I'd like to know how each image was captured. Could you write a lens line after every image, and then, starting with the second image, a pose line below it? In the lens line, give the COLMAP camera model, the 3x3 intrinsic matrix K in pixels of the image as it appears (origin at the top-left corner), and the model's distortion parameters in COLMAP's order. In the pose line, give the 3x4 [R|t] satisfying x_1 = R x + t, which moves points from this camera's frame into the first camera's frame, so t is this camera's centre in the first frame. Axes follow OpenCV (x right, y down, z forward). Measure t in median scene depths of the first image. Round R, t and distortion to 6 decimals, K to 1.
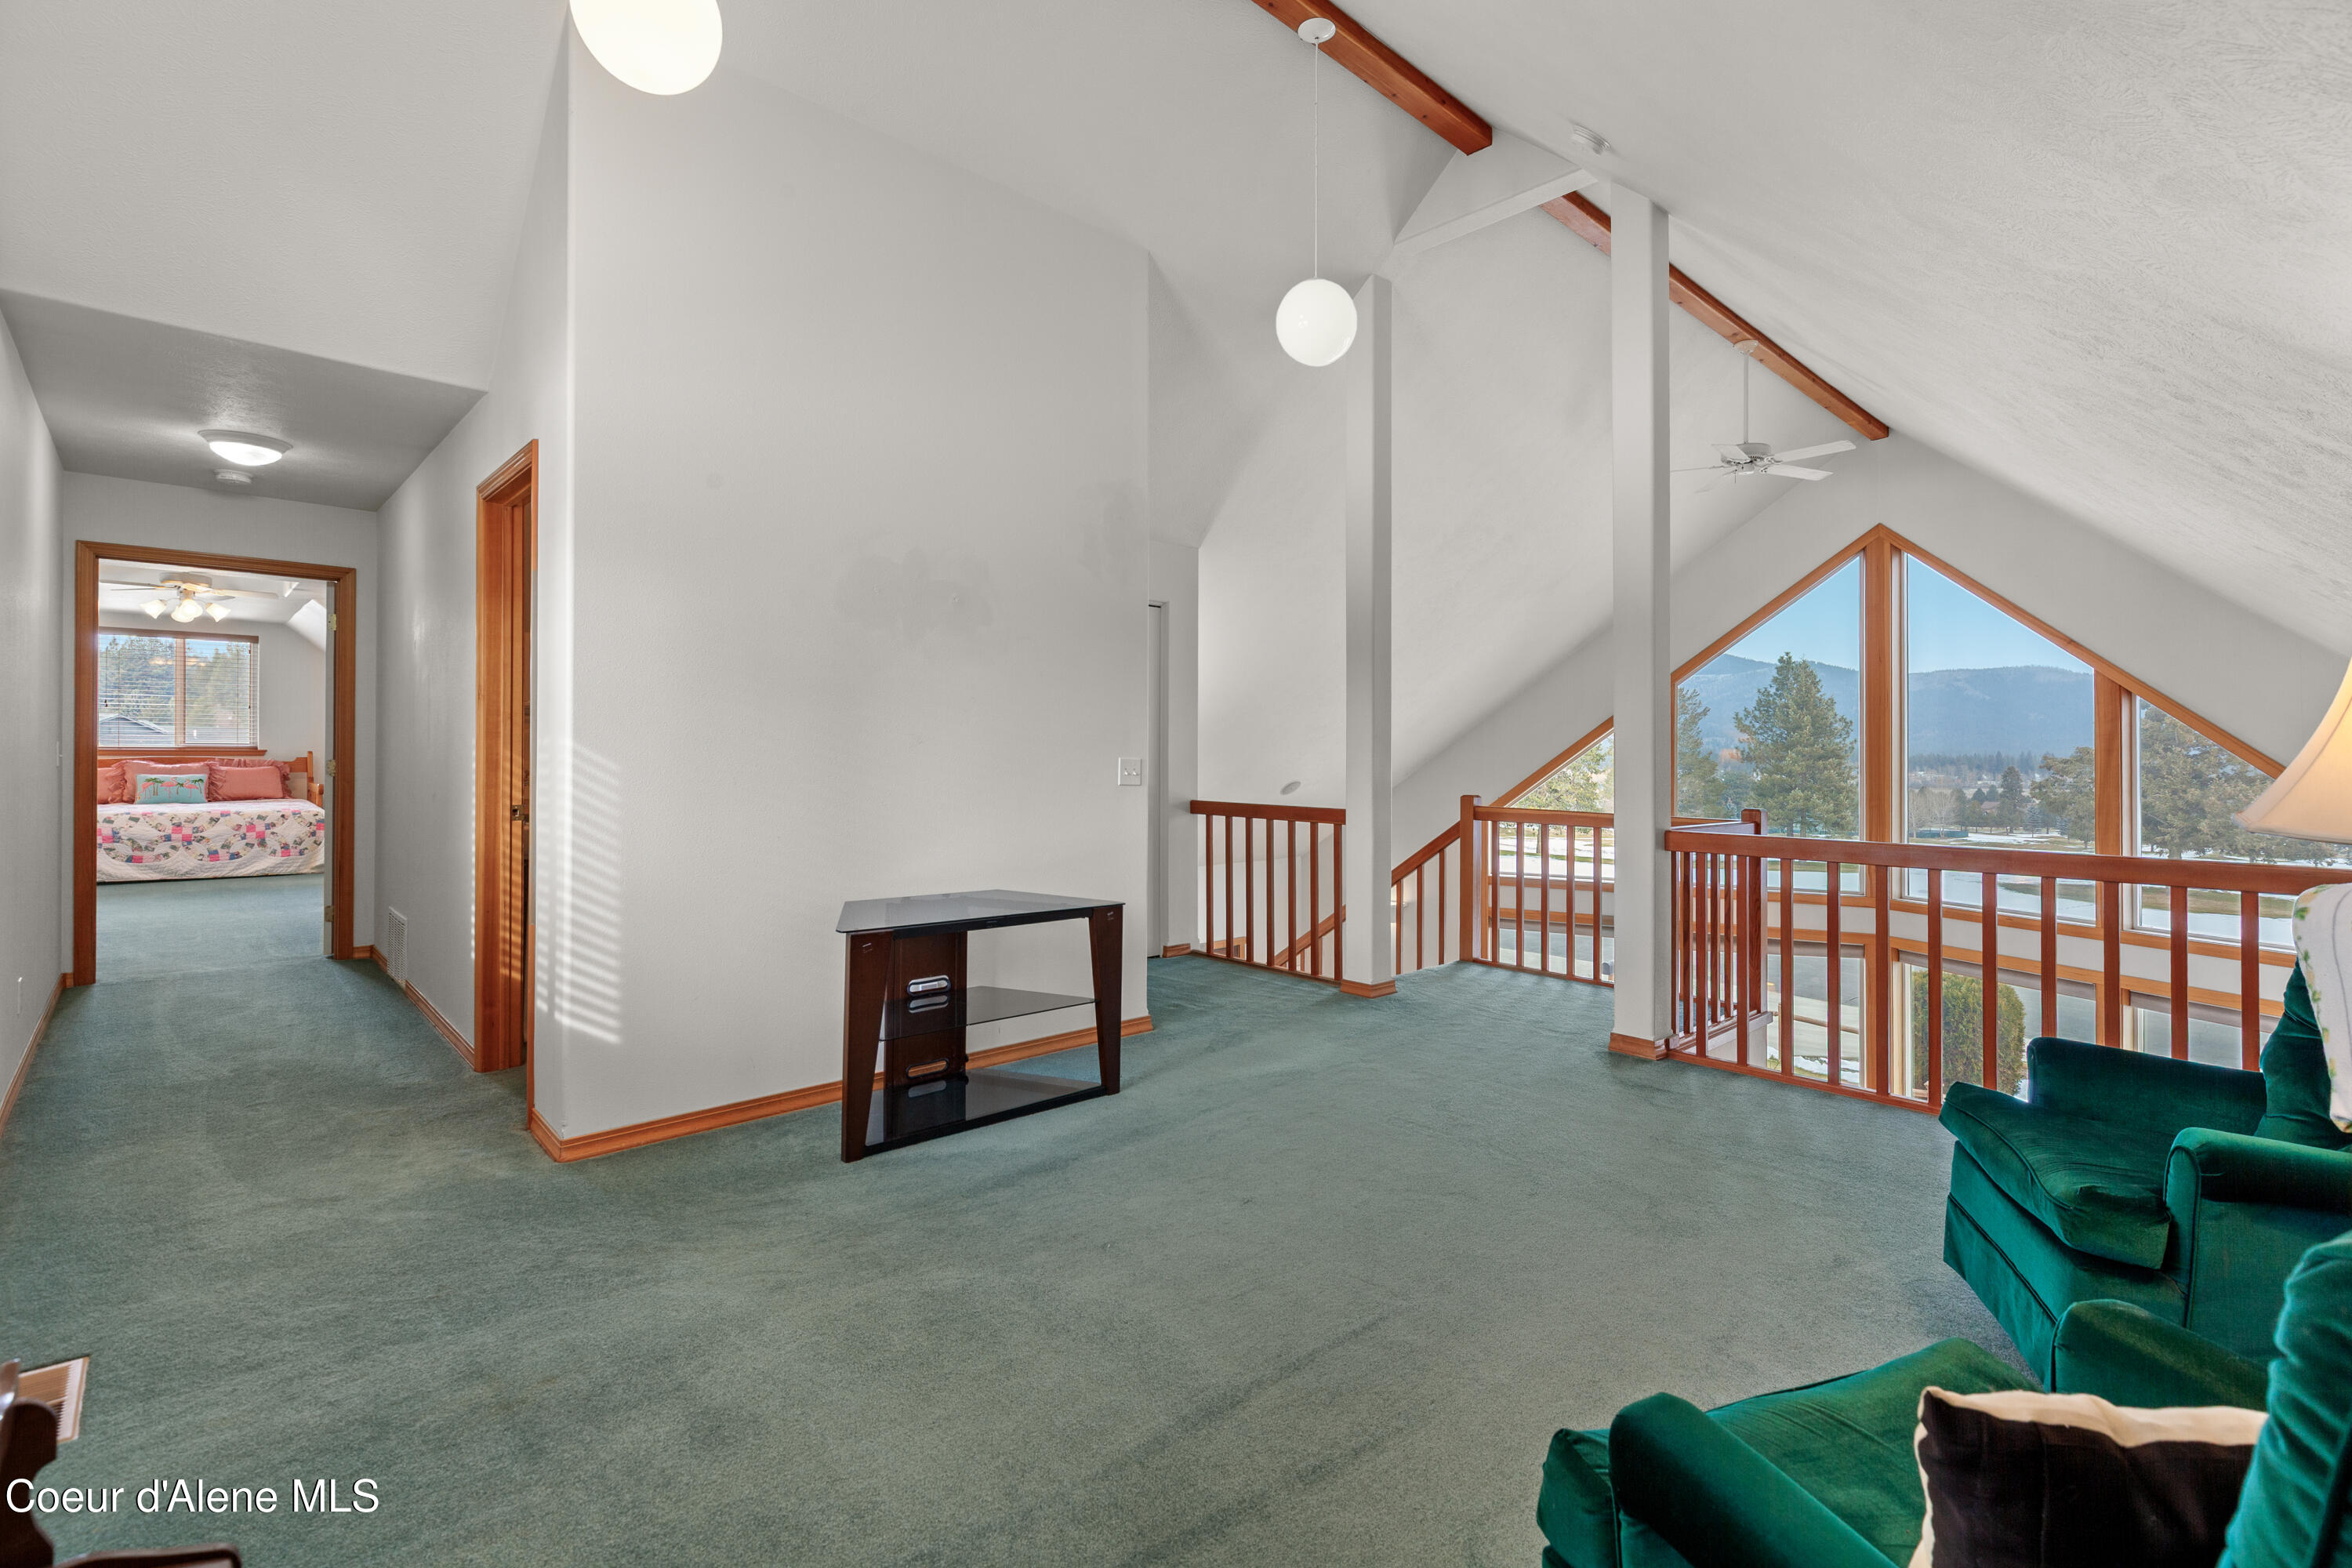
lens RADIAL K [[1070.1, 0, 1189.5], [0, 1070.1, 752.3], [0, 0, 1]] dist [0.001102, 0.000207]
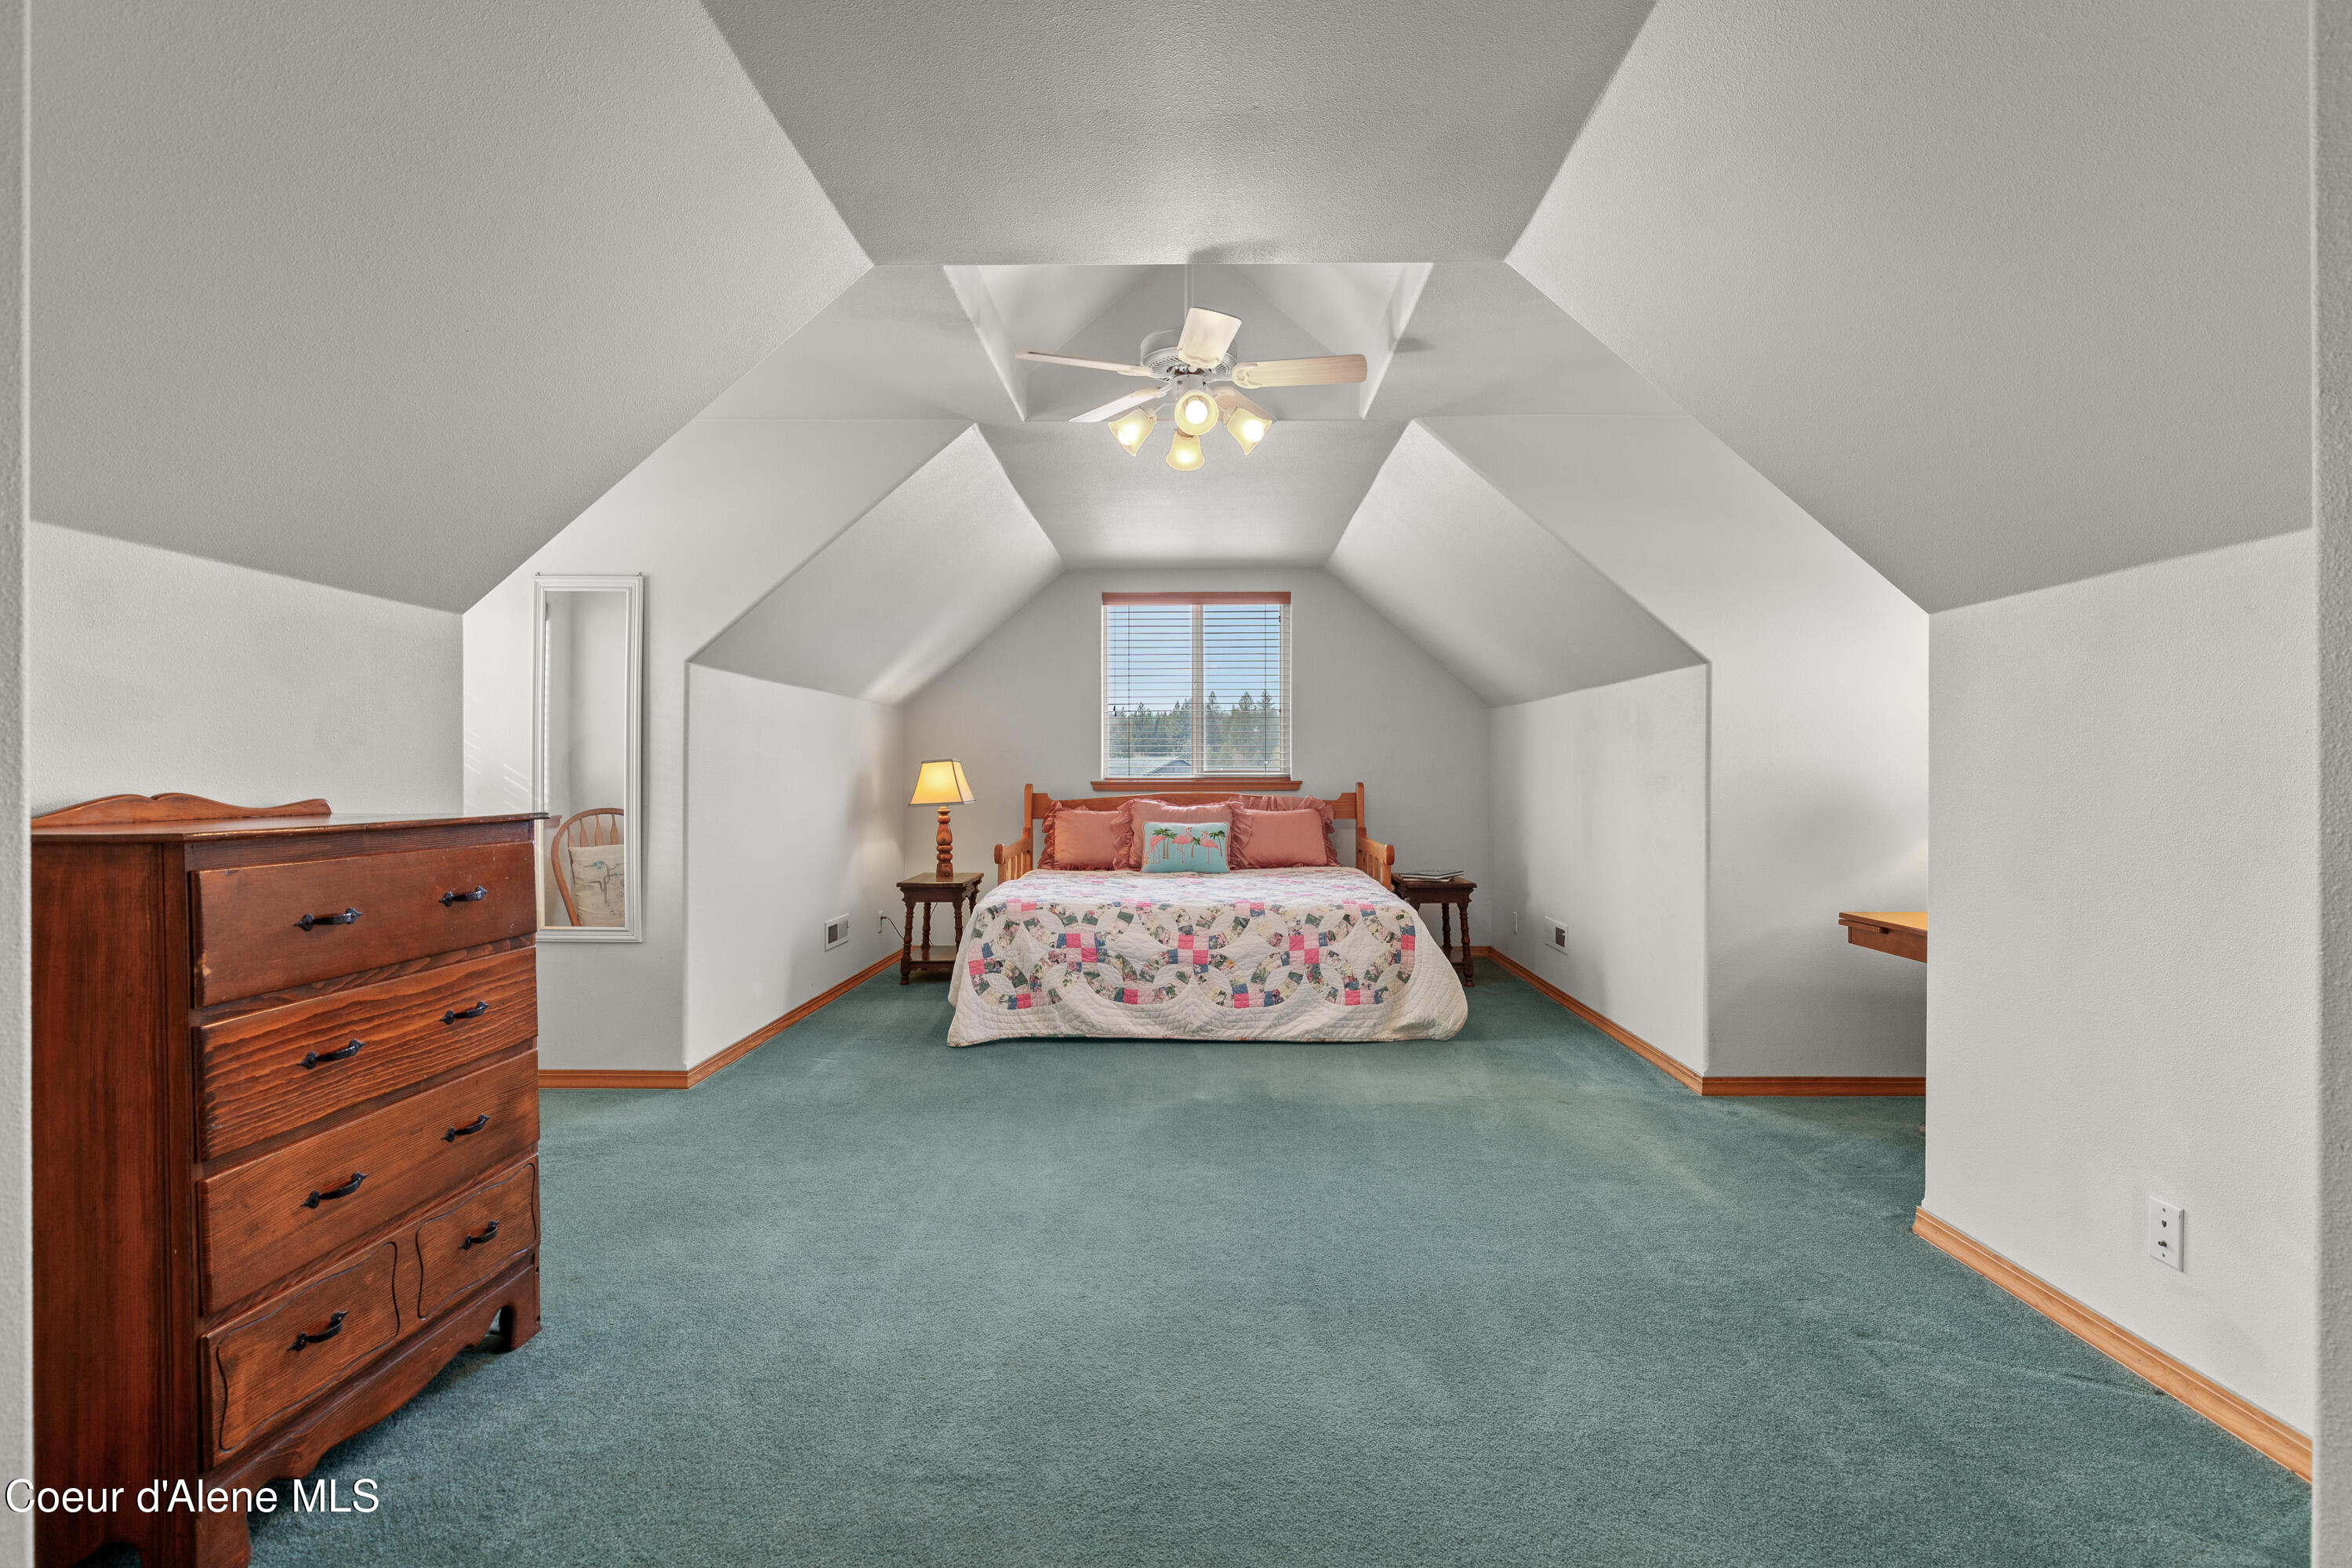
lens RADIAL K [[1152.7, 0, 1177.1], [0, 1152.7, 787.6], [0, 0, 1]] dist [0.000027, 0.000000]
pose [[0.705917, -0.004354, -0.708281, -0.541493], [0.008108, 0.999965, 0.001935, -0.000454], [0.708248, -0.007109, 0.705928, 0.590311]]
